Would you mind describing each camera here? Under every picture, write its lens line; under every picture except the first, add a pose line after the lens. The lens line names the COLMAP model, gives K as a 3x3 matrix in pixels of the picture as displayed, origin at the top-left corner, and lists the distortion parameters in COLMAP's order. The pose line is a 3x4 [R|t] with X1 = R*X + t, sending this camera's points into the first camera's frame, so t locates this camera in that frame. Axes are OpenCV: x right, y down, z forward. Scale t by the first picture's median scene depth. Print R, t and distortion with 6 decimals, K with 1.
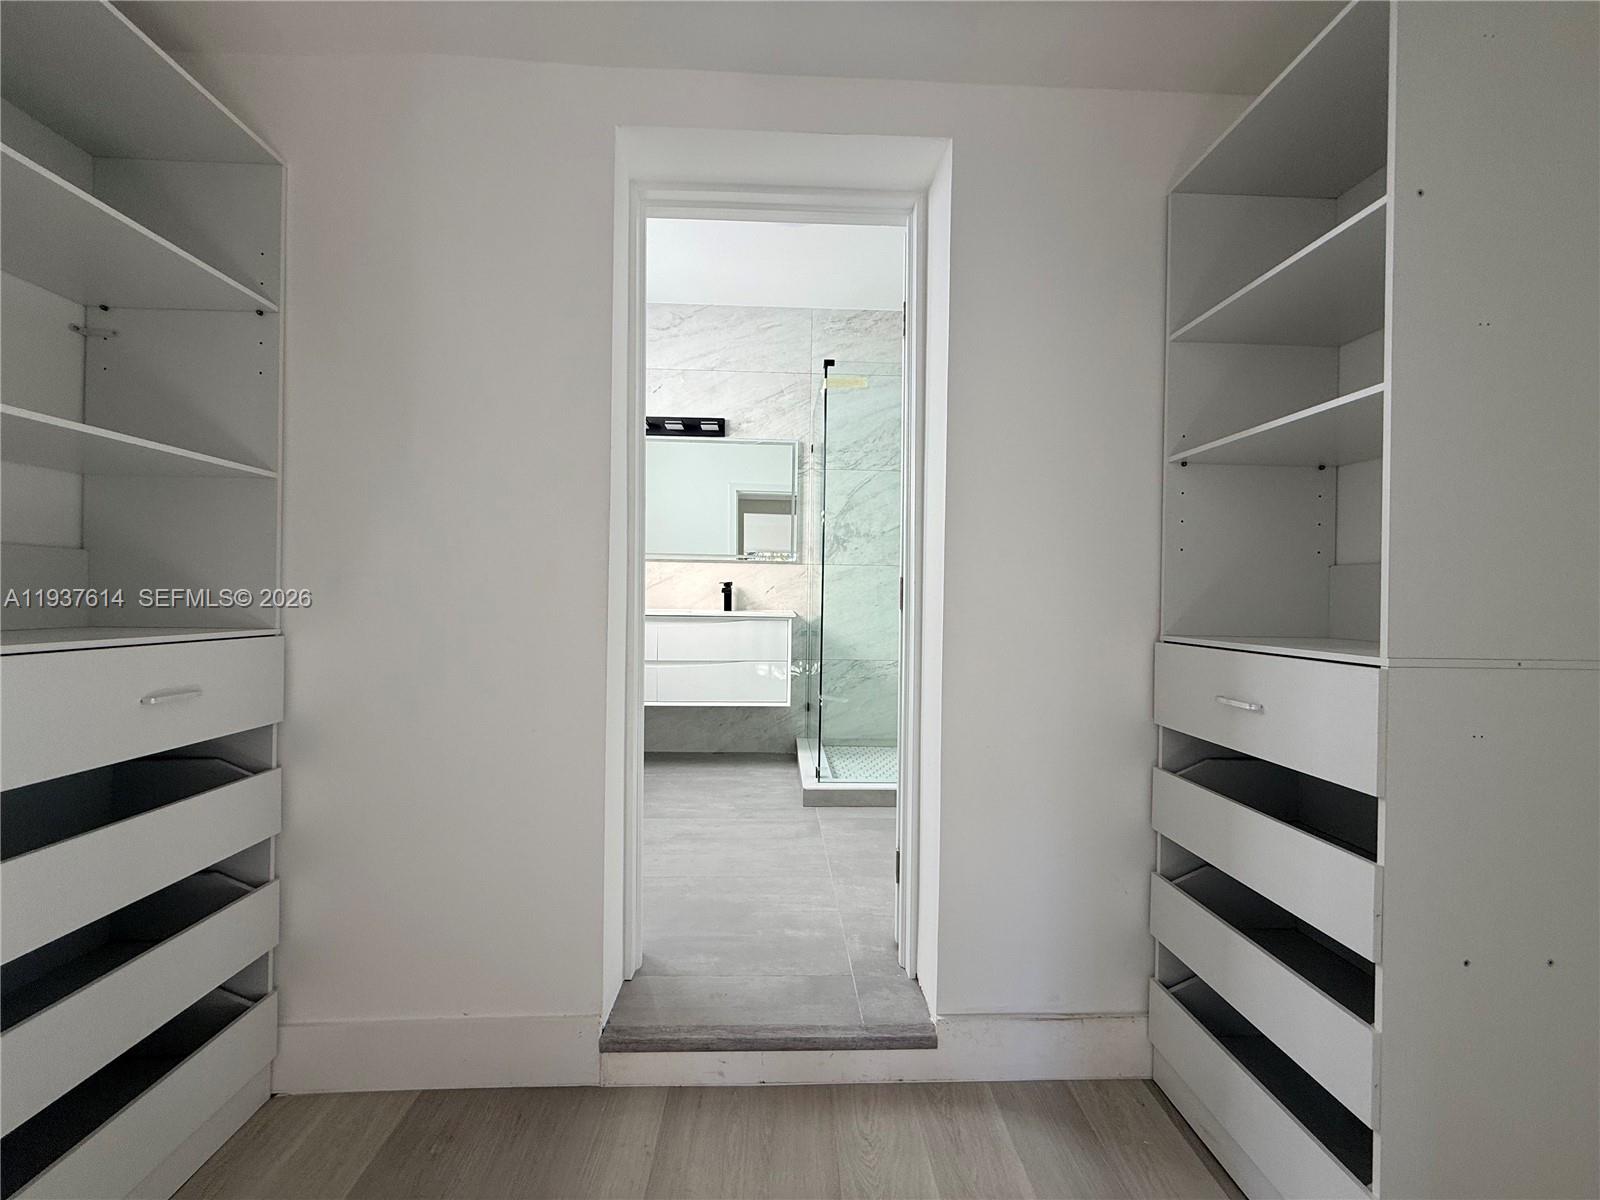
lens RADIAL K [[642.5, 0, 800.0], [0, 642.5, 600.0], [0, 0, 1]] dist [0.000161, 0.000006]
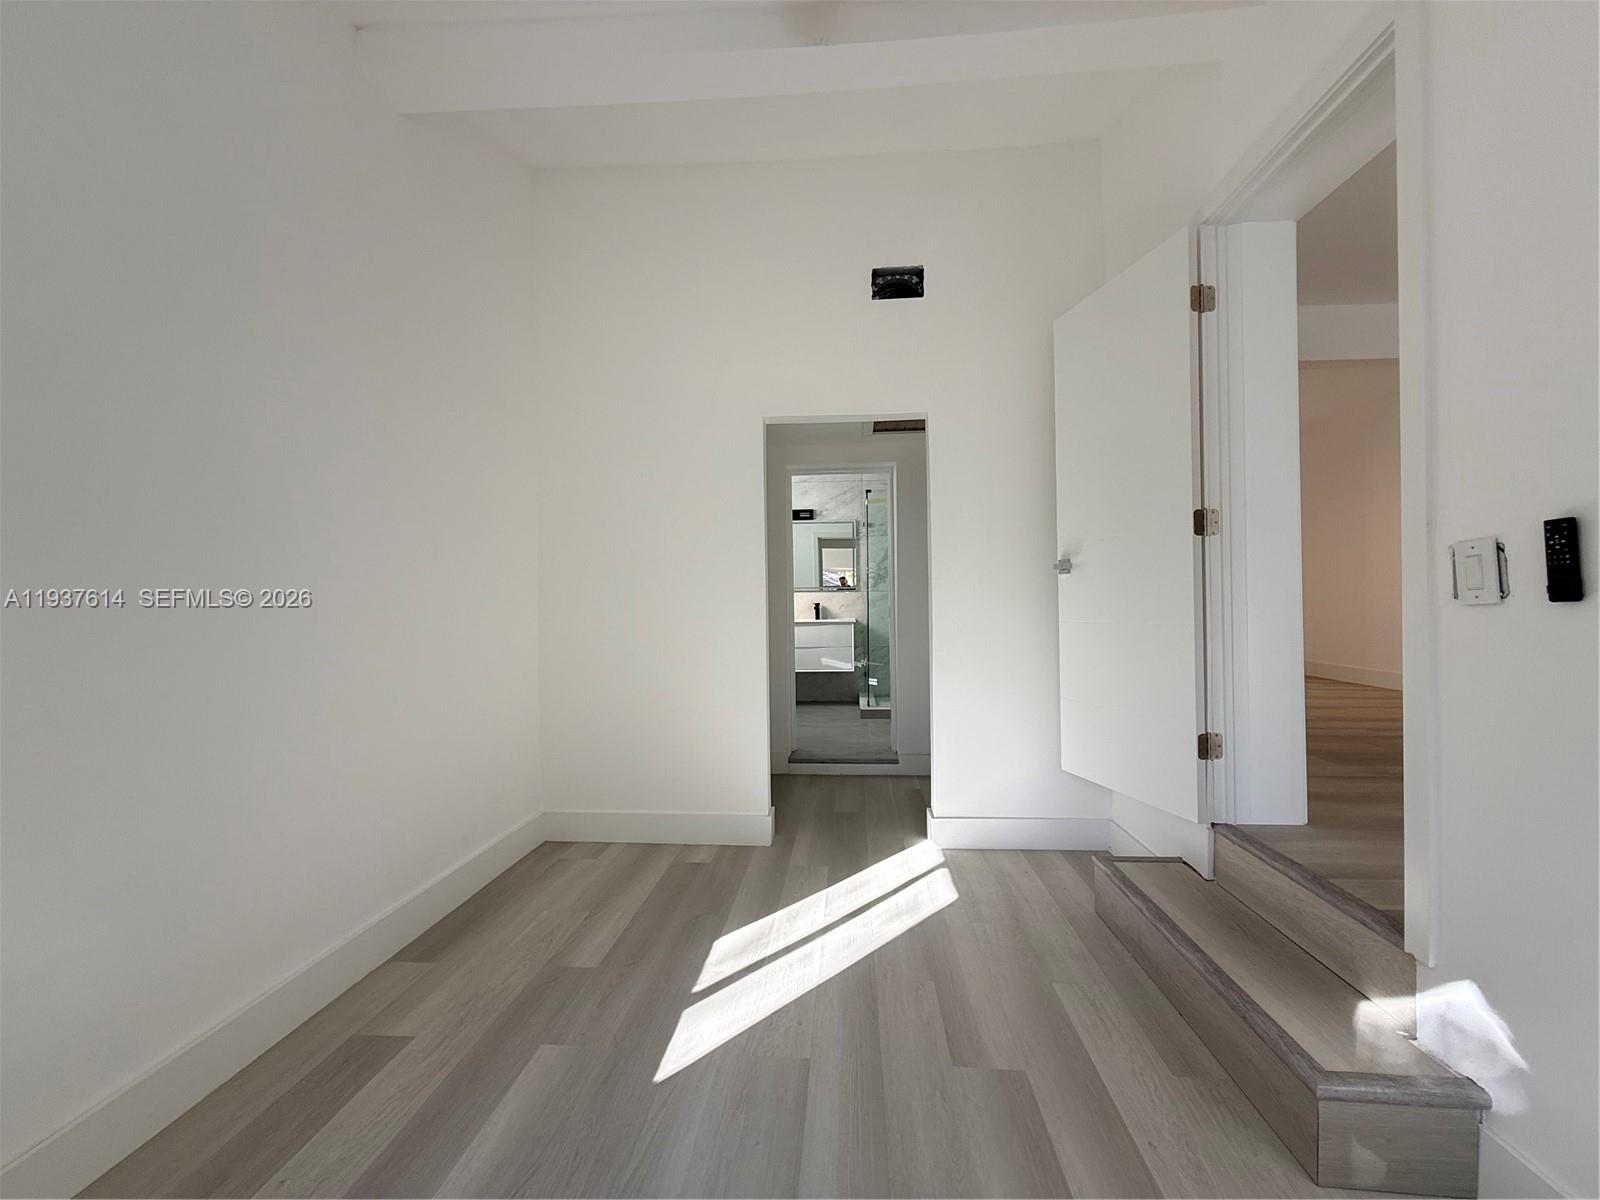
lens RADIAL K [[644.4, 0, 800.0], [0, 644.4, 600.0], [0, 0, 1]] dist [0.000014, -0.000002]
pose [[0.992993, -0.025250, -0.115443, 0.045930], [0.024052, 0.999642, -0.011761, -0.016330], [0.115698, 0.008902, 0.993245, -0.776568]]
